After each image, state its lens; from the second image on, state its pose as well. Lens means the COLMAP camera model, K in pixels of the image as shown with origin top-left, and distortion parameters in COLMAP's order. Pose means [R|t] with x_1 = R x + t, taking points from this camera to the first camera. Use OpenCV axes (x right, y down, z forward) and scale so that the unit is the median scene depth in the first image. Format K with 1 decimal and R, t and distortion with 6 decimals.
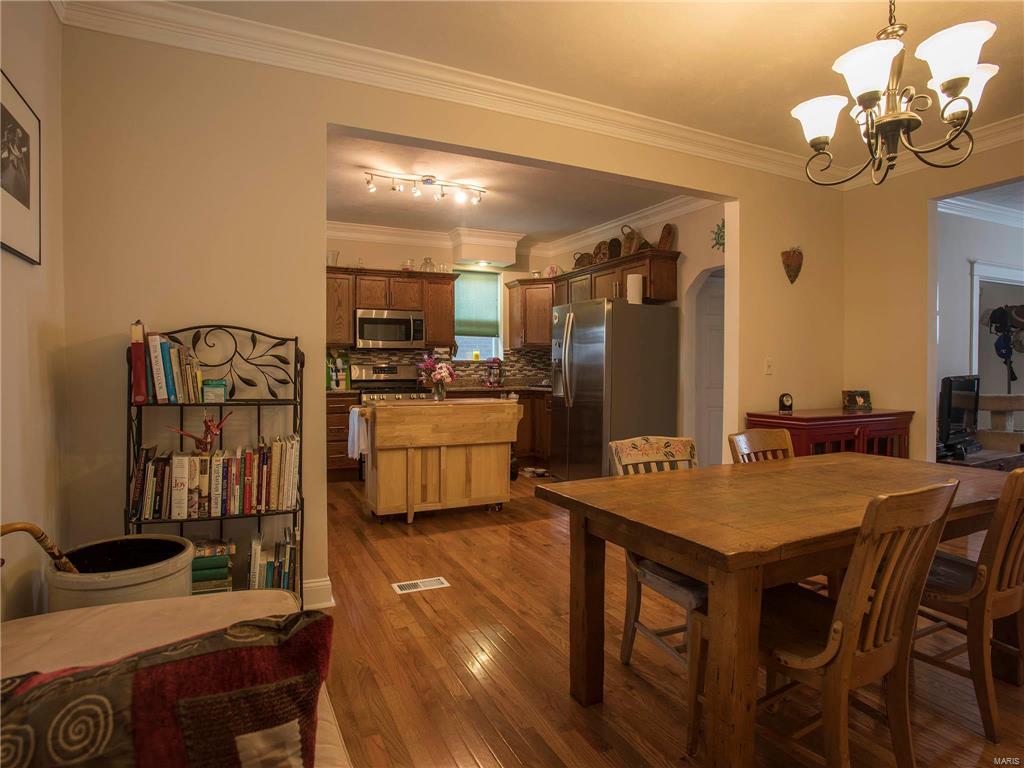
lens RADIAL K [[554.9, 0, 515.8], [0, 554.9, 378.5], [0, 0, 1]] dist [-0.017569, 0.000625]
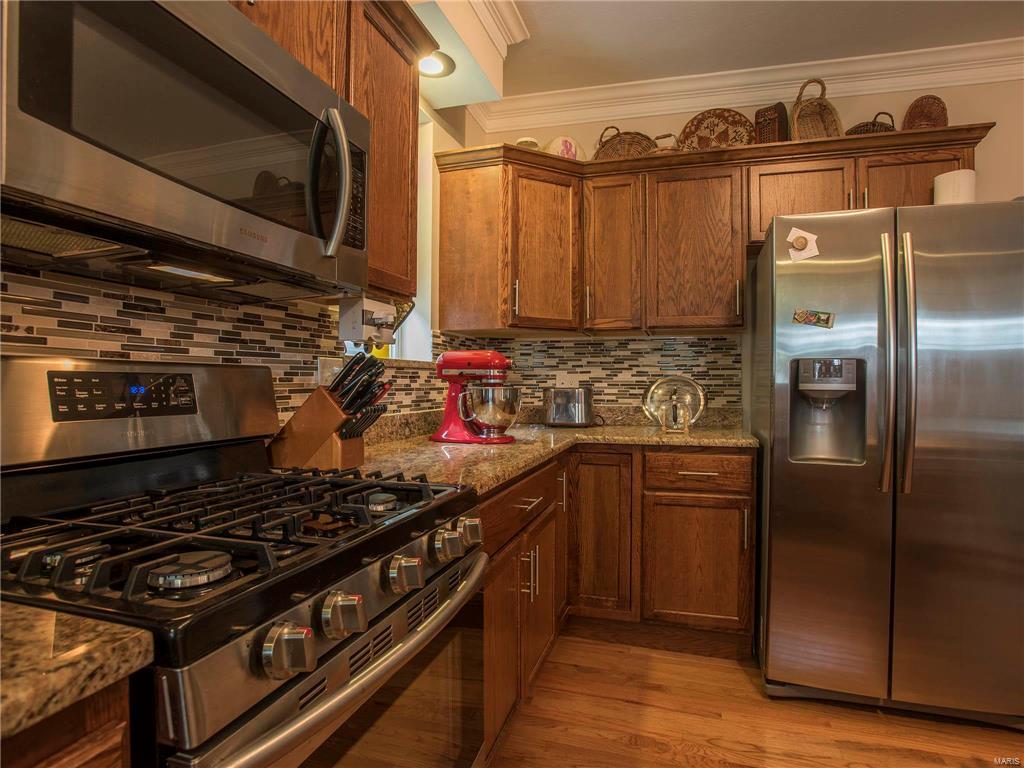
lens RADIAL K [[537.5, 0, 512.0], [0, 537.5, 384.0], [0, 0, 1]] dist [-0.056164, 0.001073]
pose [[0.694906, 0.002614, 0.719096, -0.385297], [0.009091, 0.999882, -0.012420, -0.022272], [-0.719043, 0.015168, 0.694800, 1.167592]]
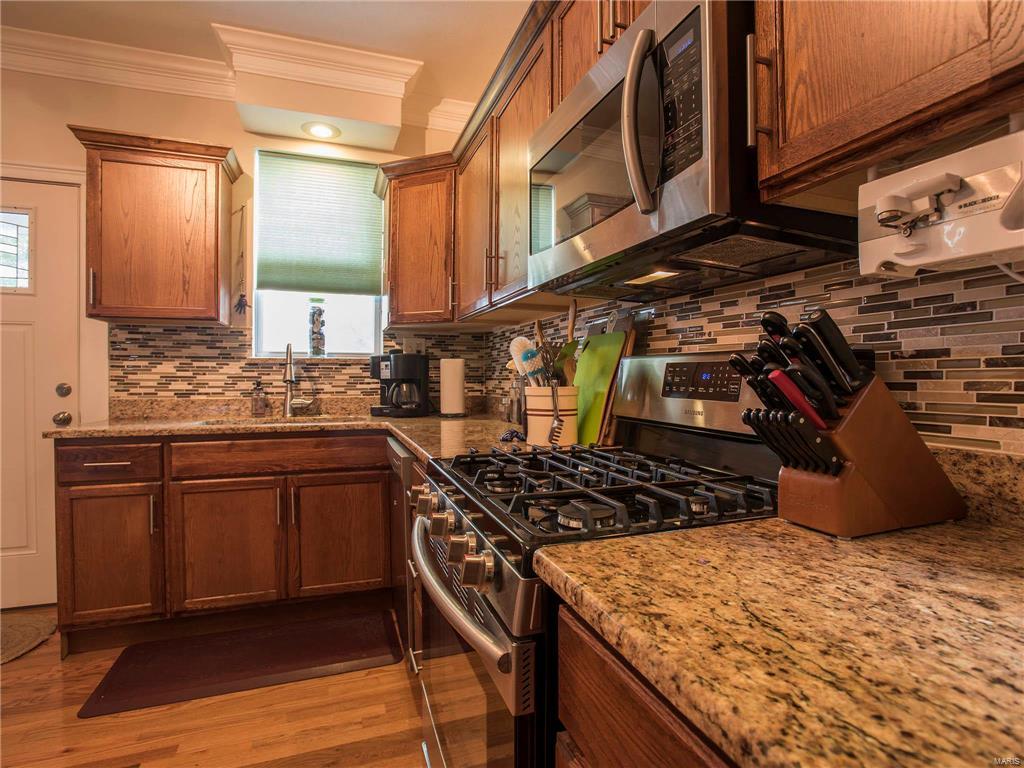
lens RADIAL K [[554.9, 0, 515.8], [0, 554.9, 378.5], [0, 0, 1]] dist [-0.017569, 0.000625]
pose [[-0.110499, 0.009744, -0.993829, -0.045353], [-0.015827, 0.999808, 0.011562, -0.024908], [0.993750, 0.017007, -0.110323, 1.375644]]
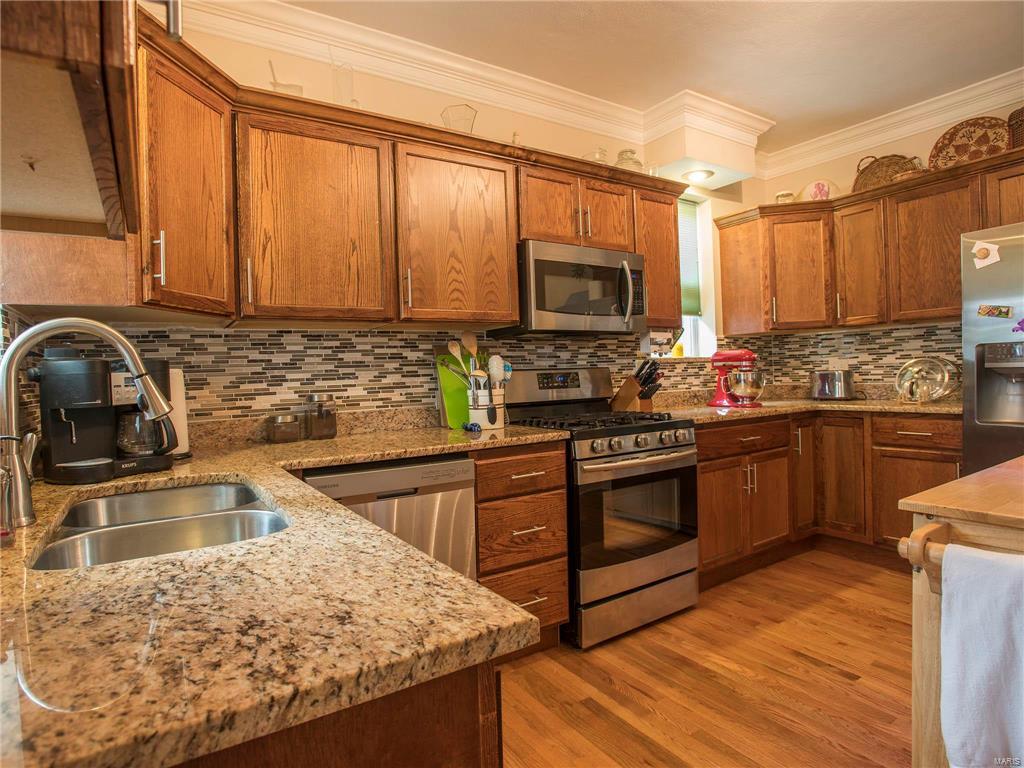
lens RADIAL K [[554.9, 0, 515.8], [0, 554.9, 378.5], [0, 0, 1]] dist [-0.017569, 0.000625]
pose [[0.990632, -0.029565, 0.133322, -0.480208], [0.031308, 0.999449, -0.010998, -0.018611], [-0.132924, 0.015069, 0.991012, 0.777675]]
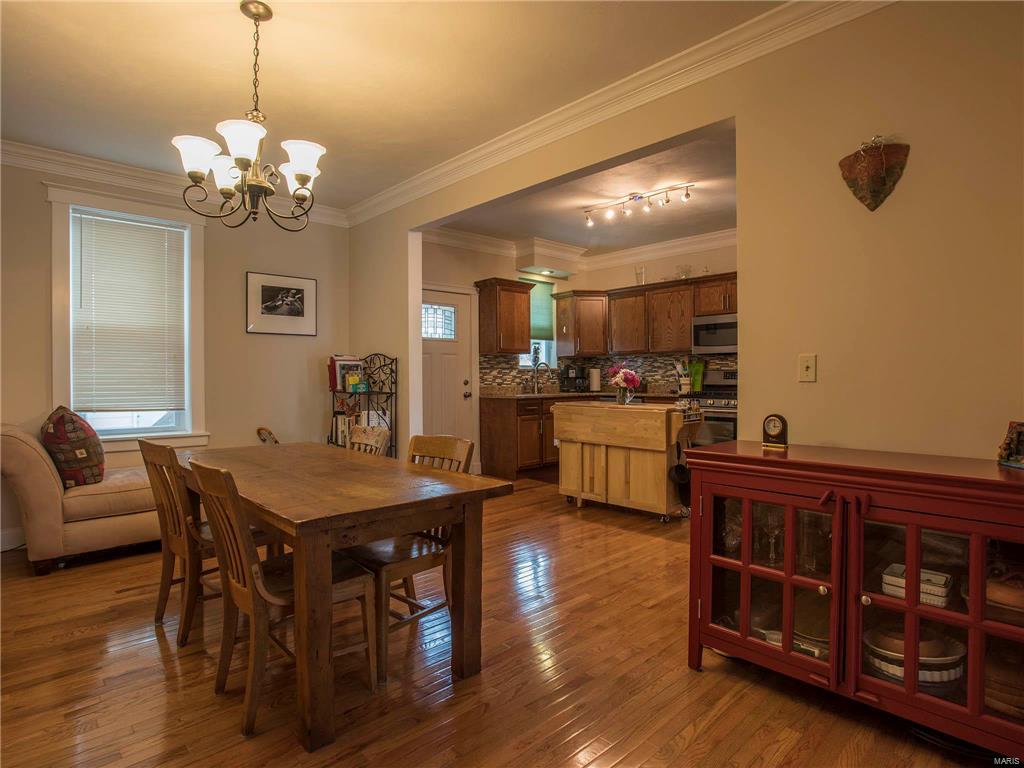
lens RADIAL K [[571.5, 0, 512.0], [0, 571.5, 384.0], [0, 0, 1]] dist [-0.002313, 0.000190]
pose [[0.294761, 0.010420, -0.955514, 0.863240], [-0.009792, 0.999921, 0.007883, -0.005563], [0.955521, 0.007033, 0.294839, 0.477253]]
